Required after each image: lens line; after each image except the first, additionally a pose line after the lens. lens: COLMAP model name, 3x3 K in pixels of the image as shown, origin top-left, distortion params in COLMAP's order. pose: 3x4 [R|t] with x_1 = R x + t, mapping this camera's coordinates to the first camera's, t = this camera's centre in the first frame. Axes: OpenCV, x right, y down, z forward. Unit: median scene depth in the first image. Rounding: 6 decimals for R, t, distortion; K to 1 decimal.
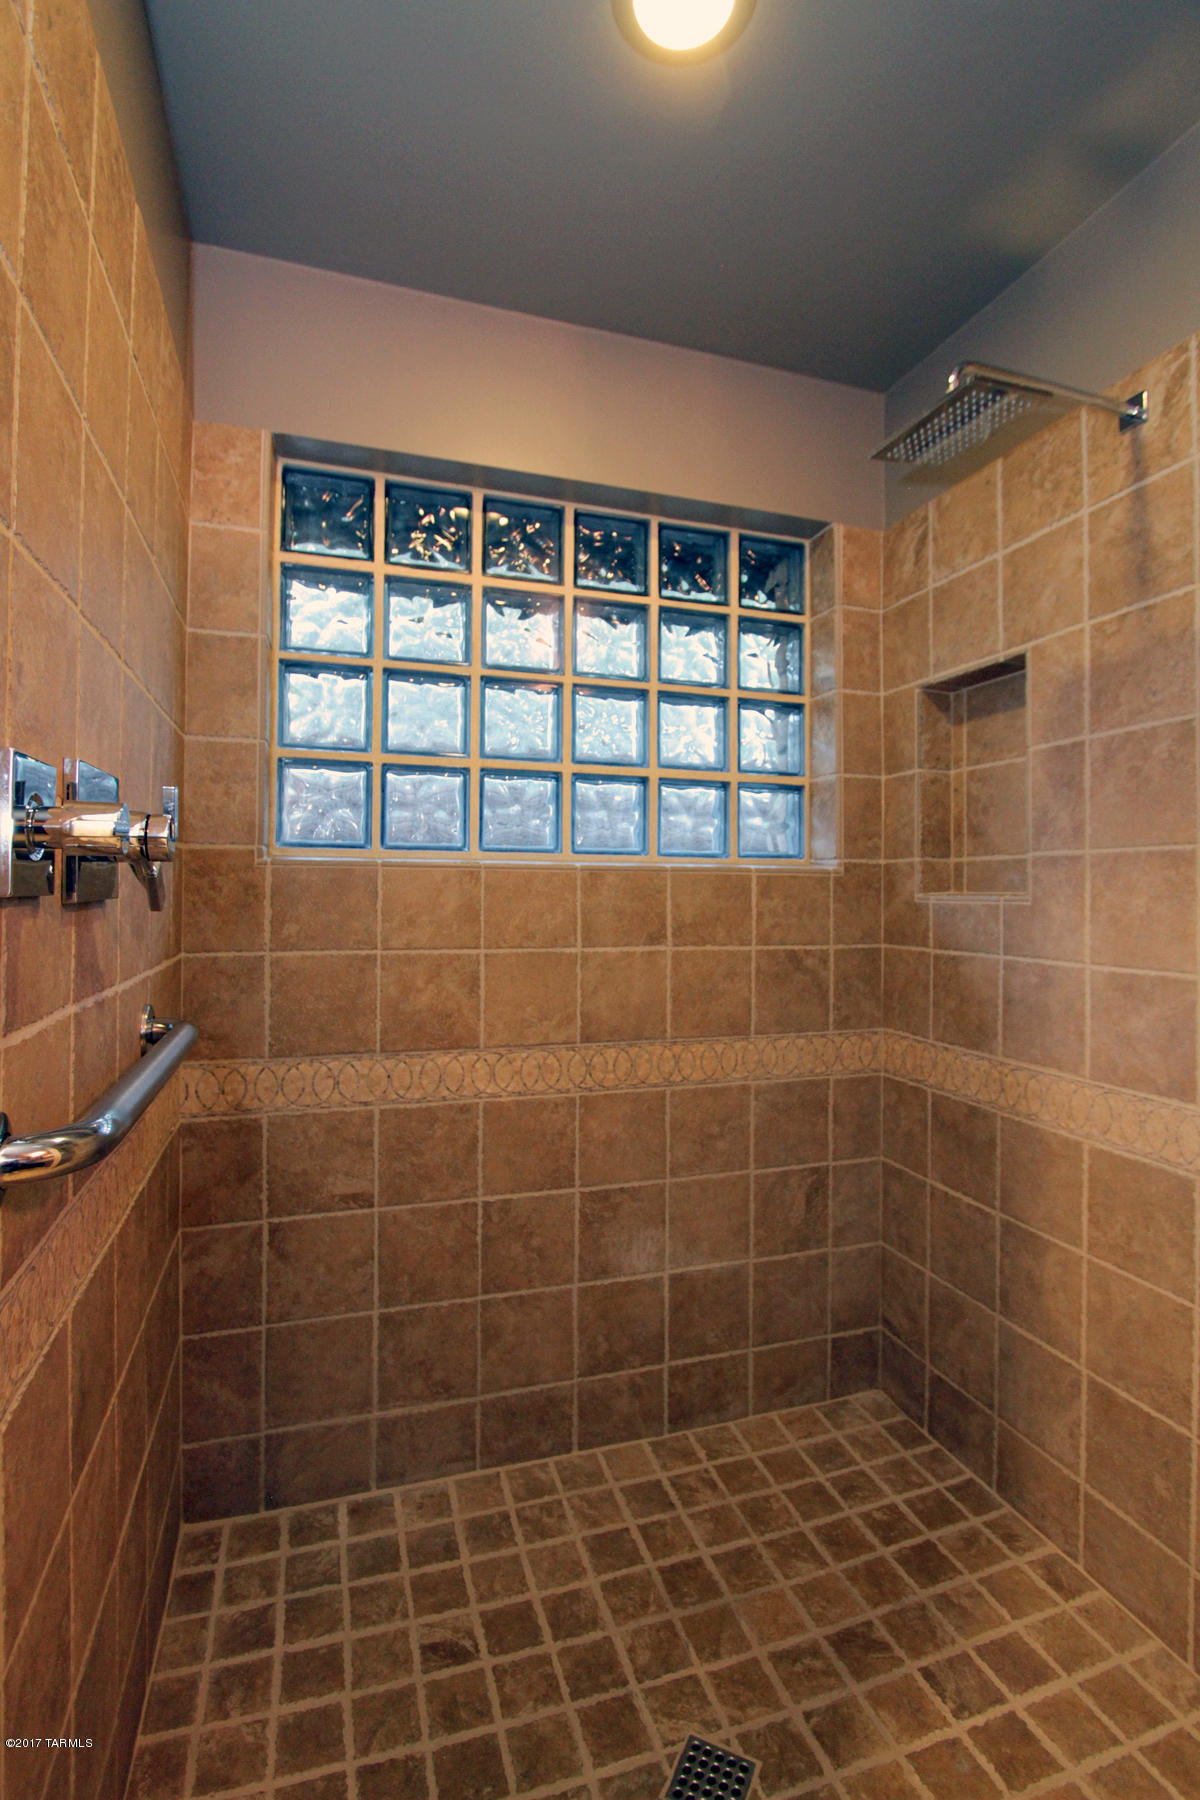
lens RADIAL K [[871.4, 0, 614.7], [0, 871.4, 868.2], [0, 0, 1]] dist [-0.019774, -0.000960]
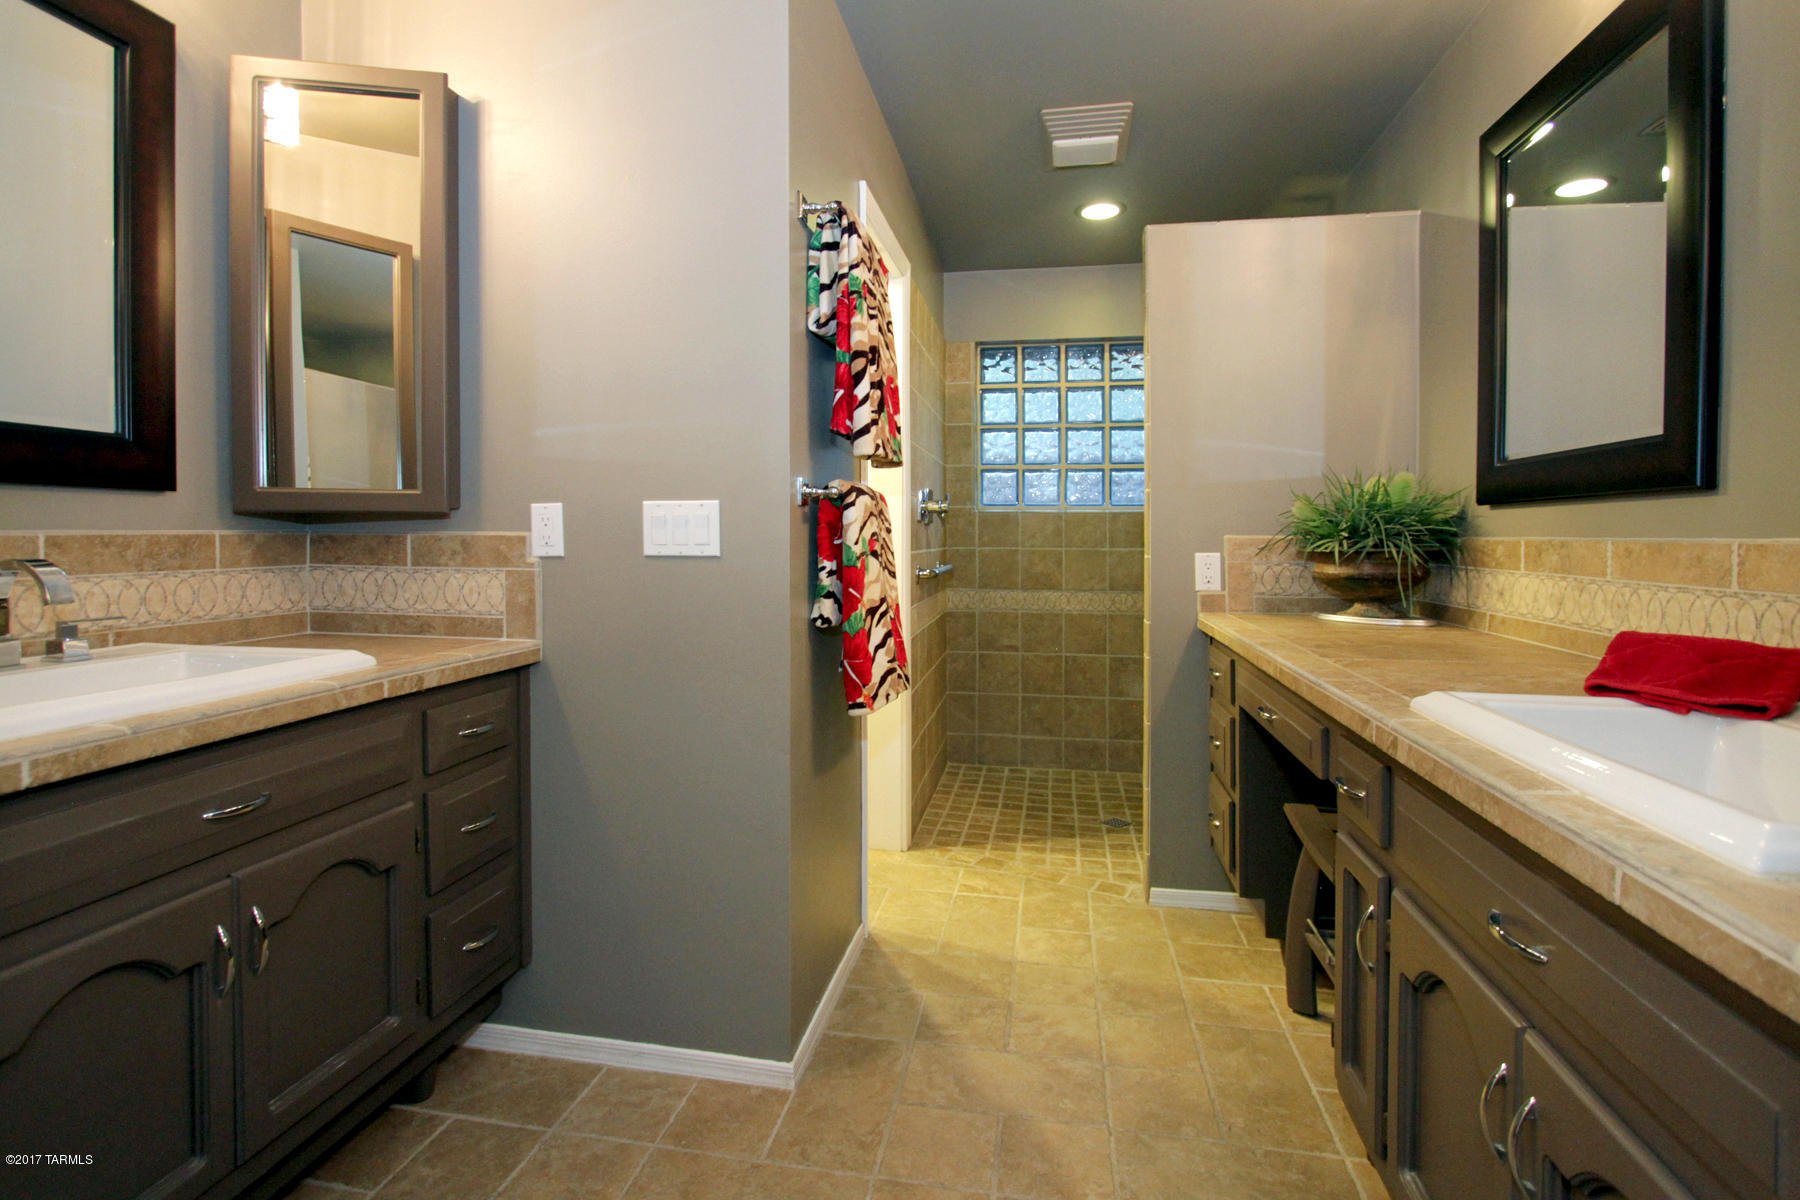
lens RADIAL K [[871.4, 0, 861.0], [0, 871.4, 545.1], [0, 0, 1]] dist [-0.019774, -0.000960]
pose [[0.873283, -0.005077, -0.487187, 0.516189], [0.016970, 0.999656, 0.020001, 0.029487], [0.486918, -0.025734, 0.873069, -1.317986]]
